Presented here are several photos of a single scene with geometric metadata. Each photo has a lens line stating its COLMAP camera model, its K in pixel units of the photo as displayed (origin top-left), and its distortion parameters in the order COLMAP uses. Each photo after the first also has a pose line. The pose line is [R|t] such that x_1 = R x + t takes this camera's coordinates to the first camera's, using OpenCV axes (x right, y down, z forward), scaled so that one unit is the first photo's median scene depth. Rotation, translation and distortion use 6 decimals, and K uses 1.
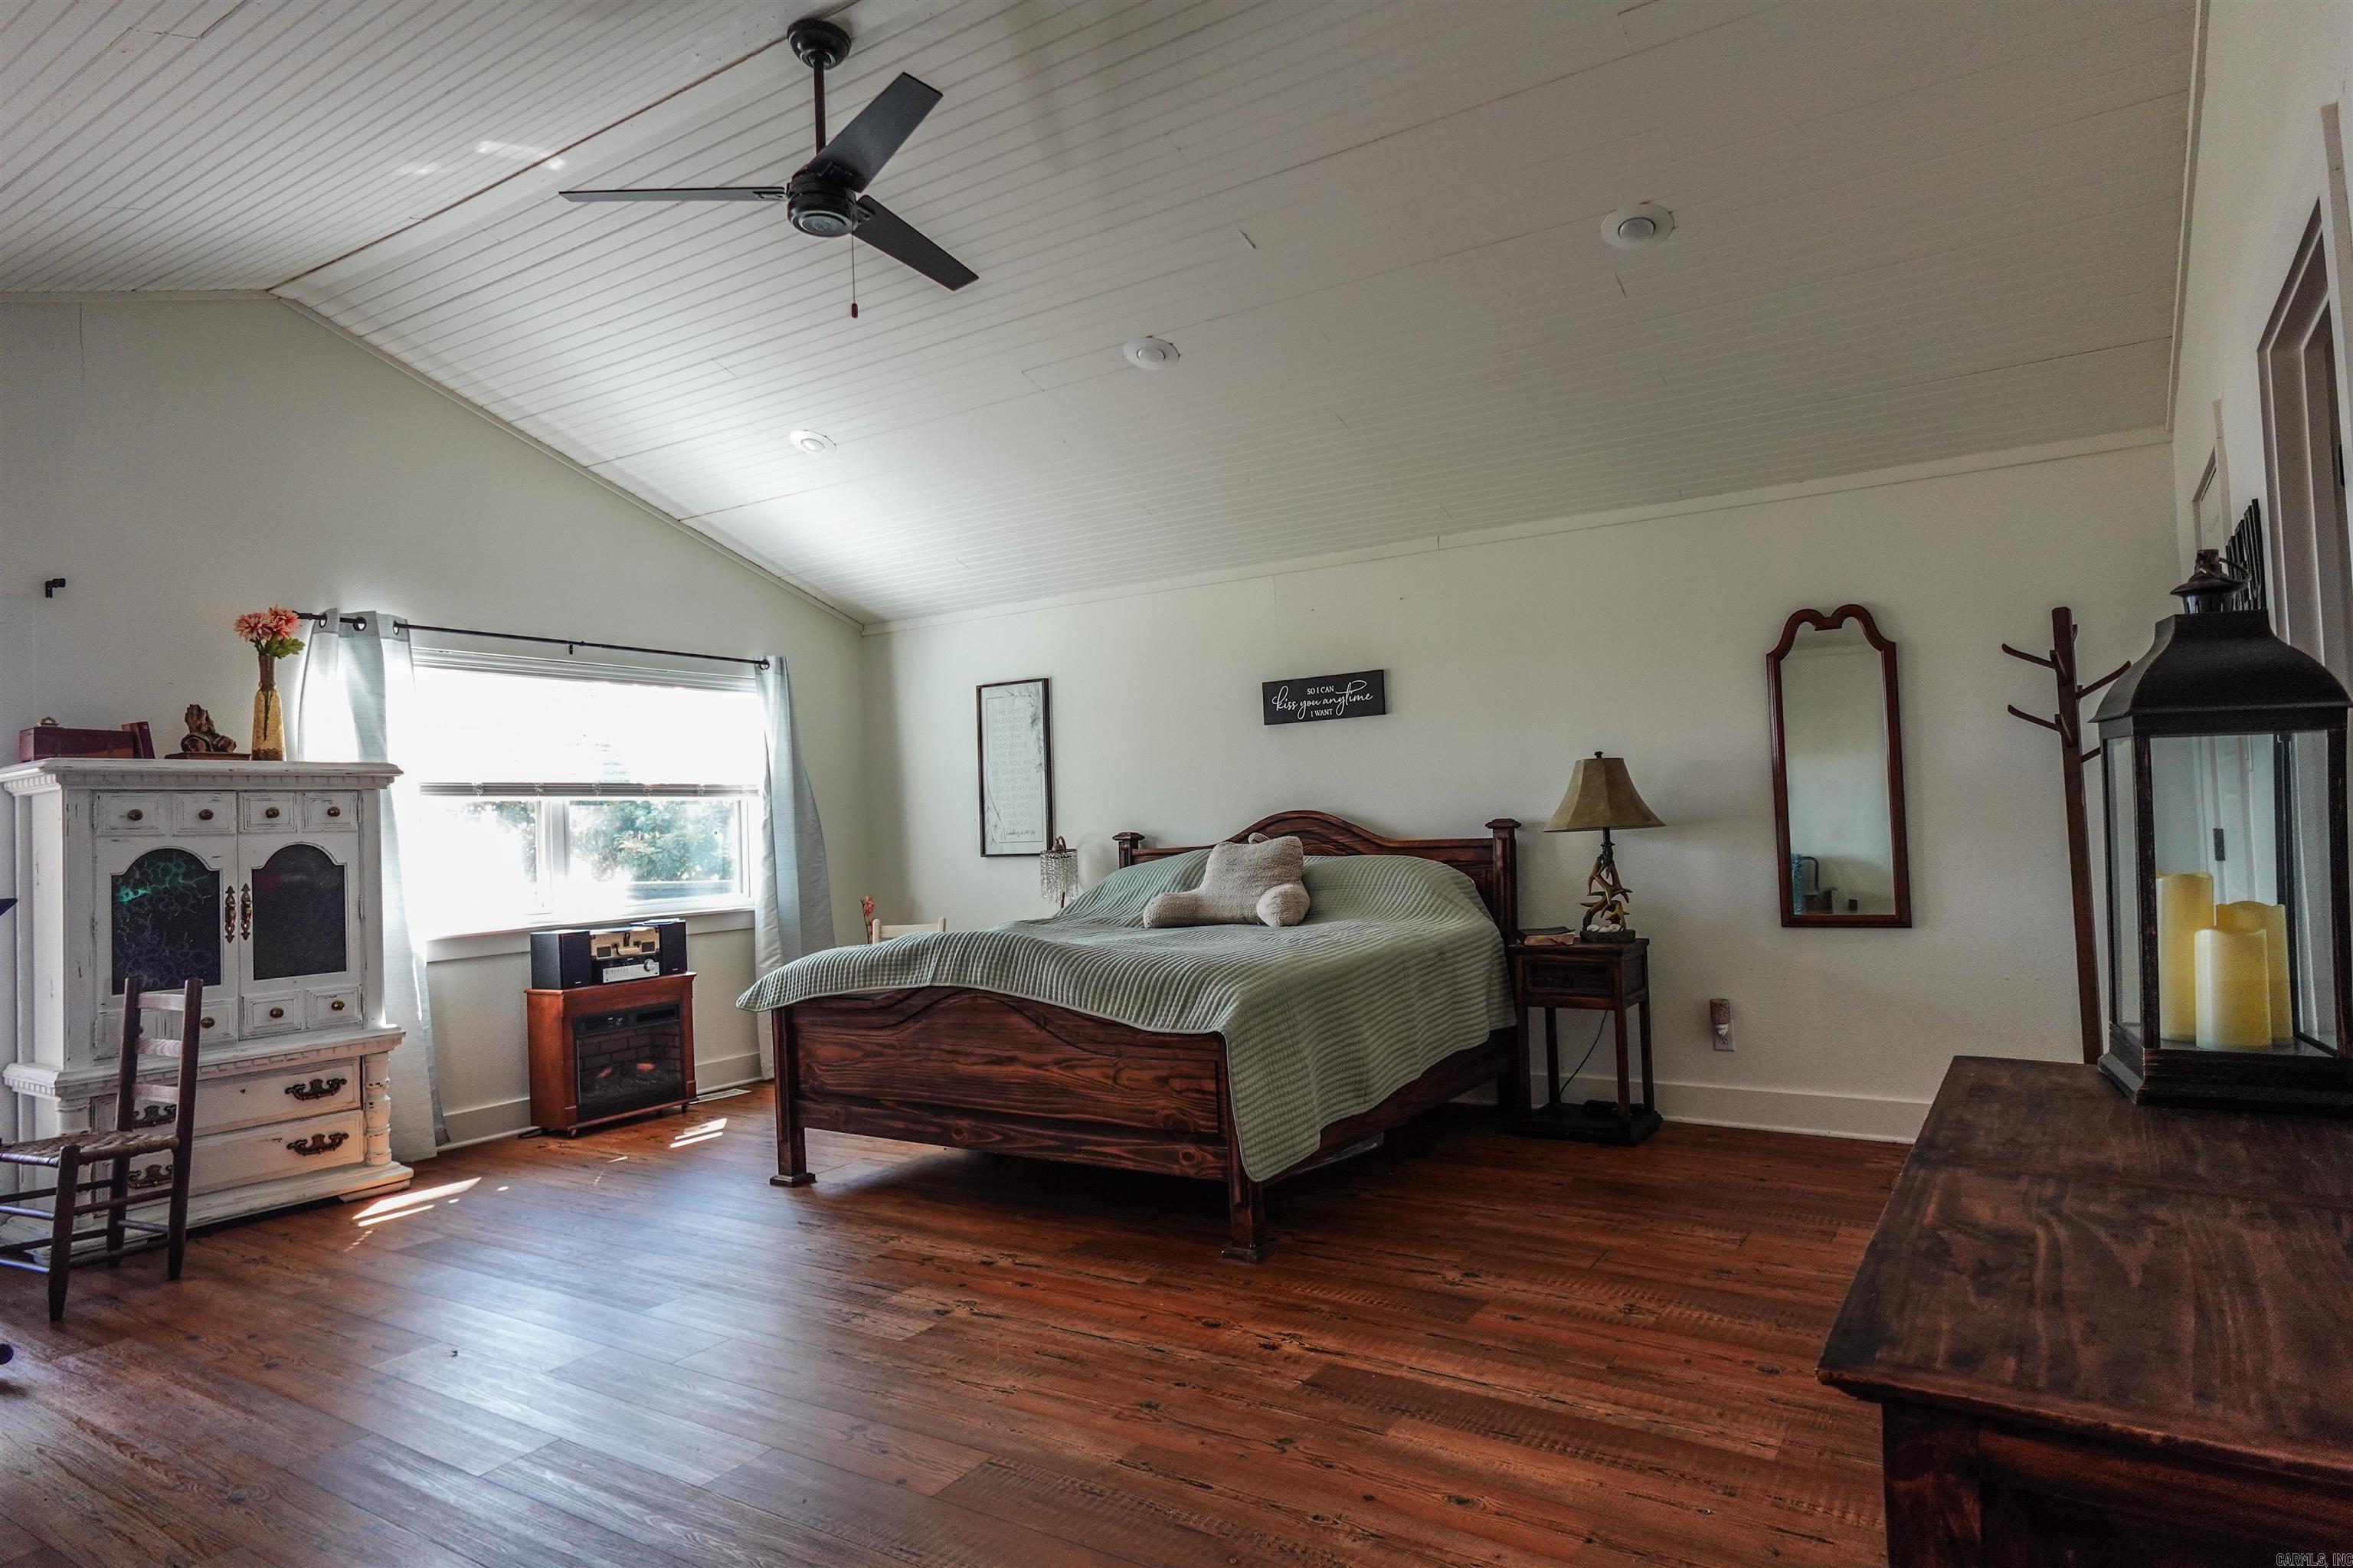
lens RADIAL K [[1332.9, 0, 1168.6], [0, 1332.9, 786.6], [0, 0, 1]] dist [-0.004553, 0.004640]
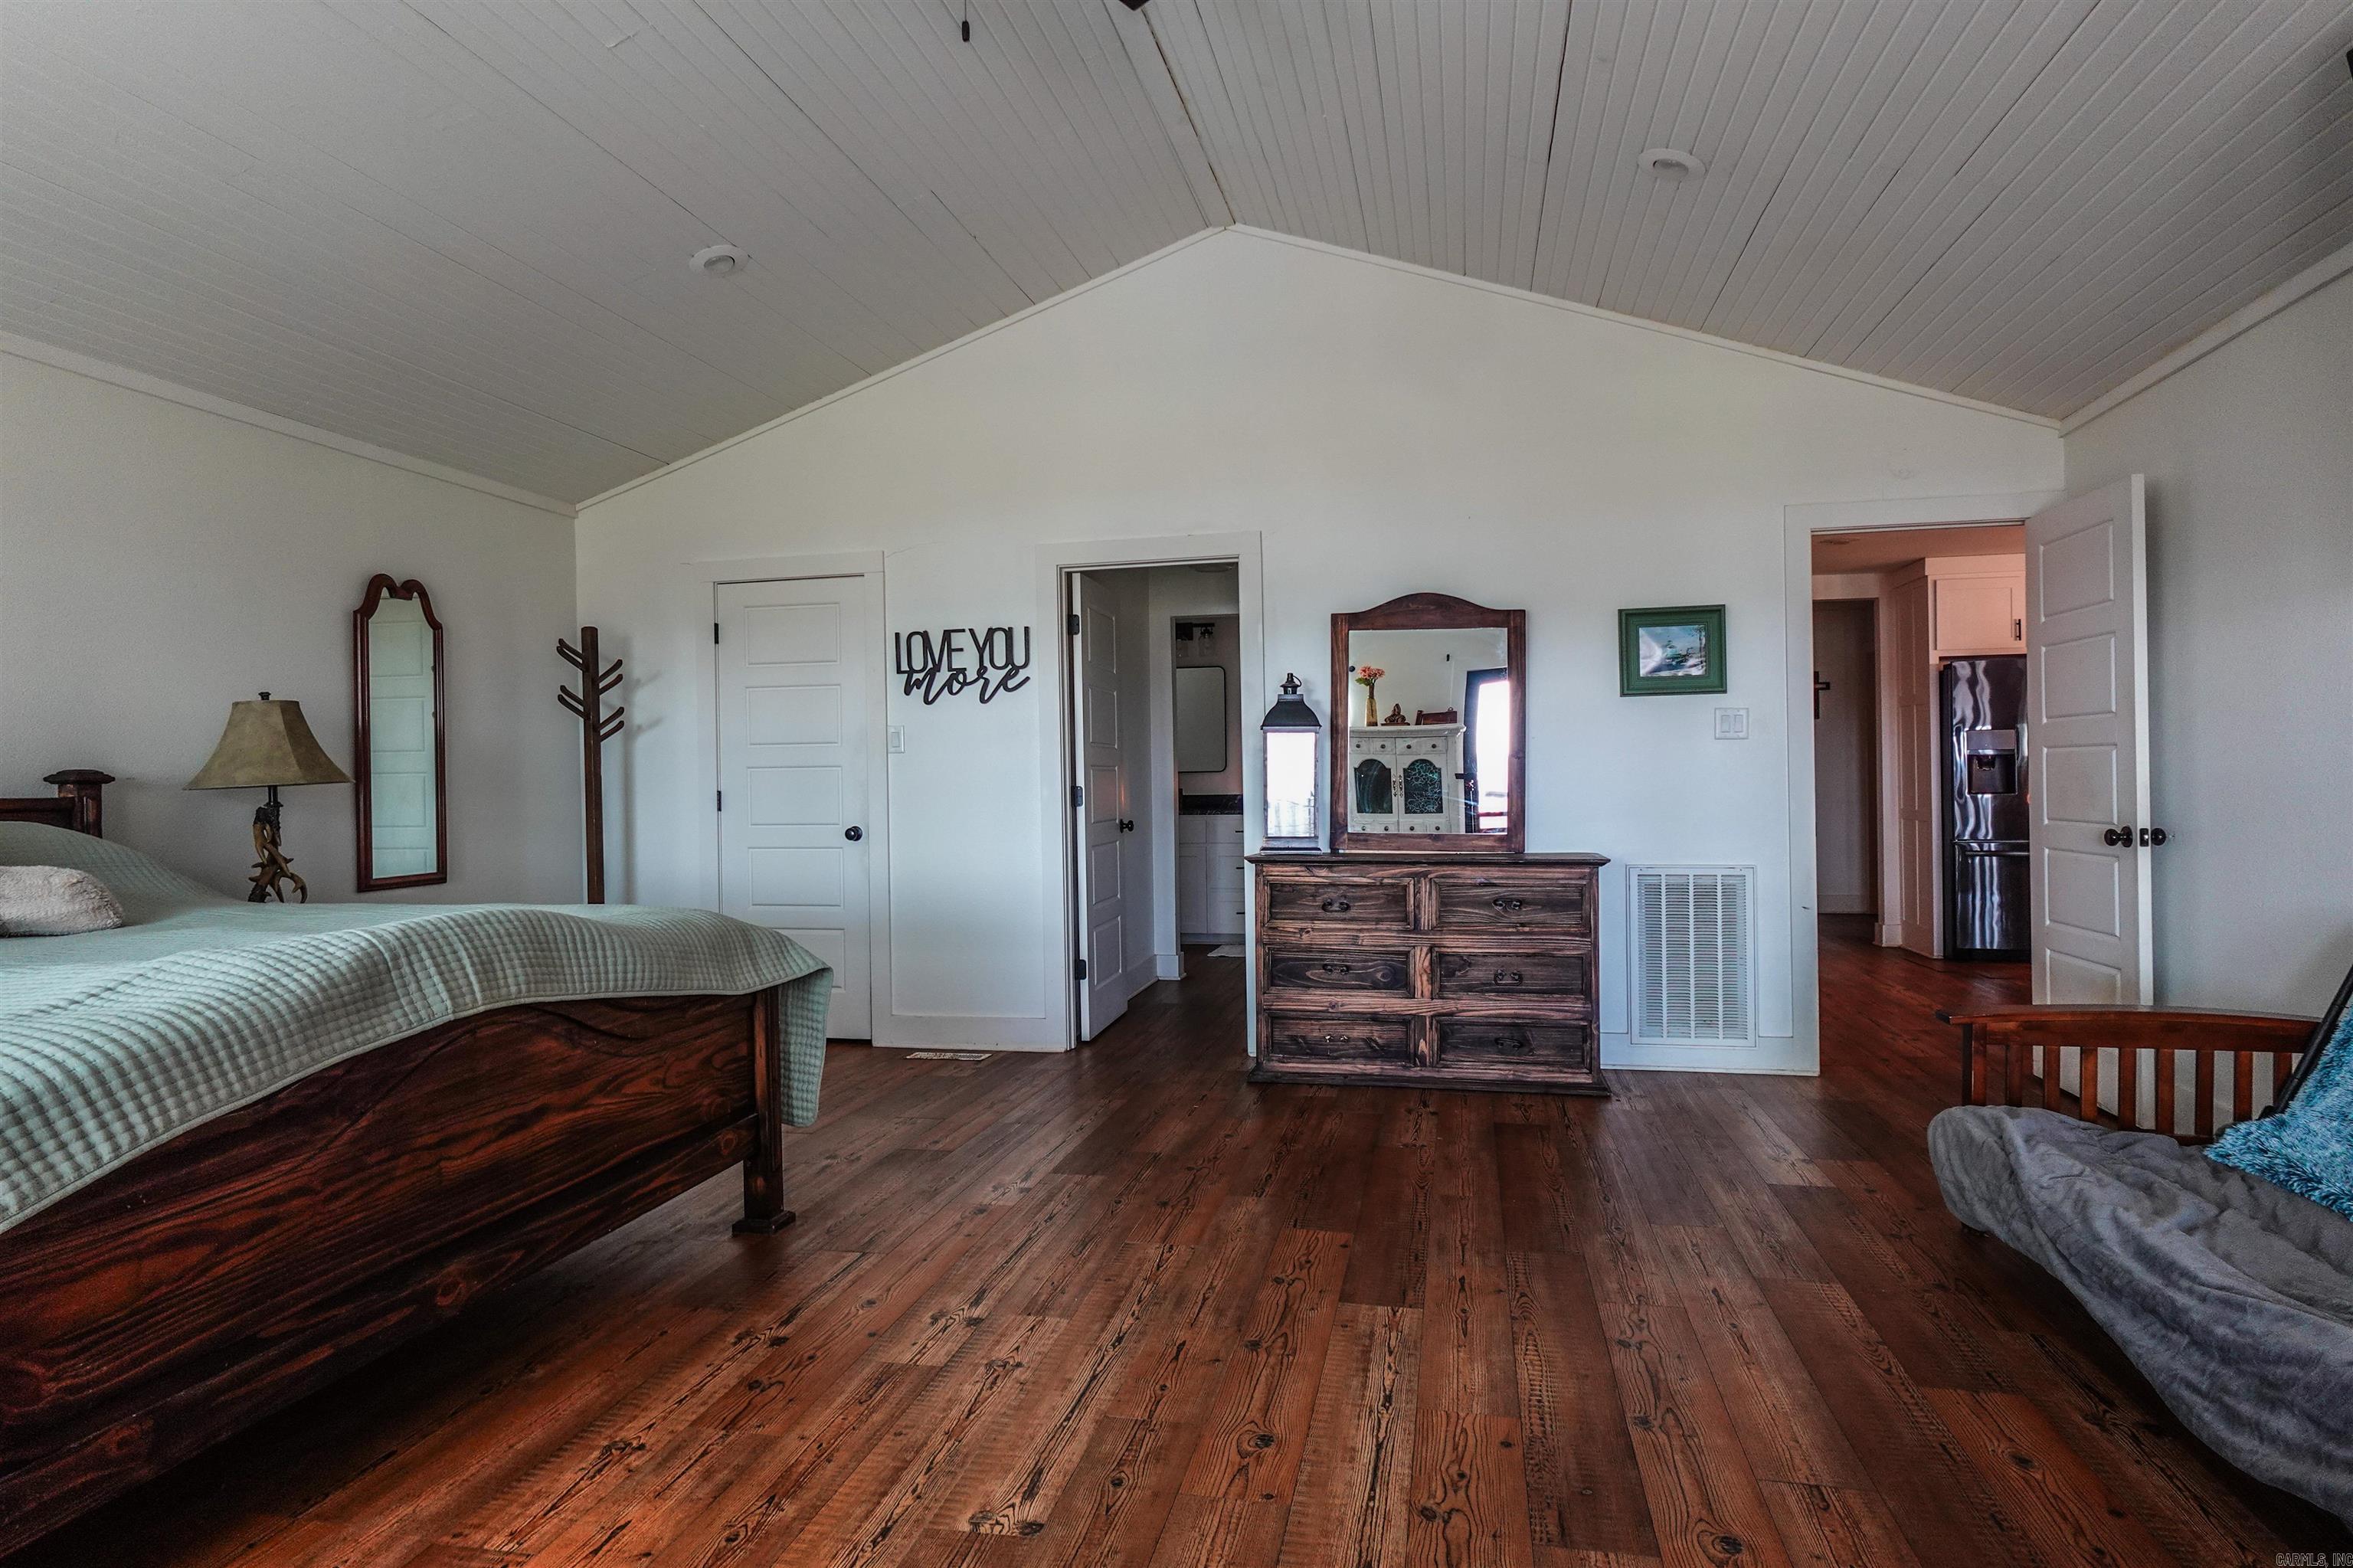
lens RADIAL K [[1332.9, 0, 1165.1], [0, 1332.9, 784.5], [0, 0, 1]] dist [-0.004553, 0.004640]
pose [[-0.350302, 0.040121, 0.935777, -0.820702], [-0.000773, 0.999069, -0.043124, 0.084767], [-0.936637, -0.015830, -0.349945, 0.982922]]
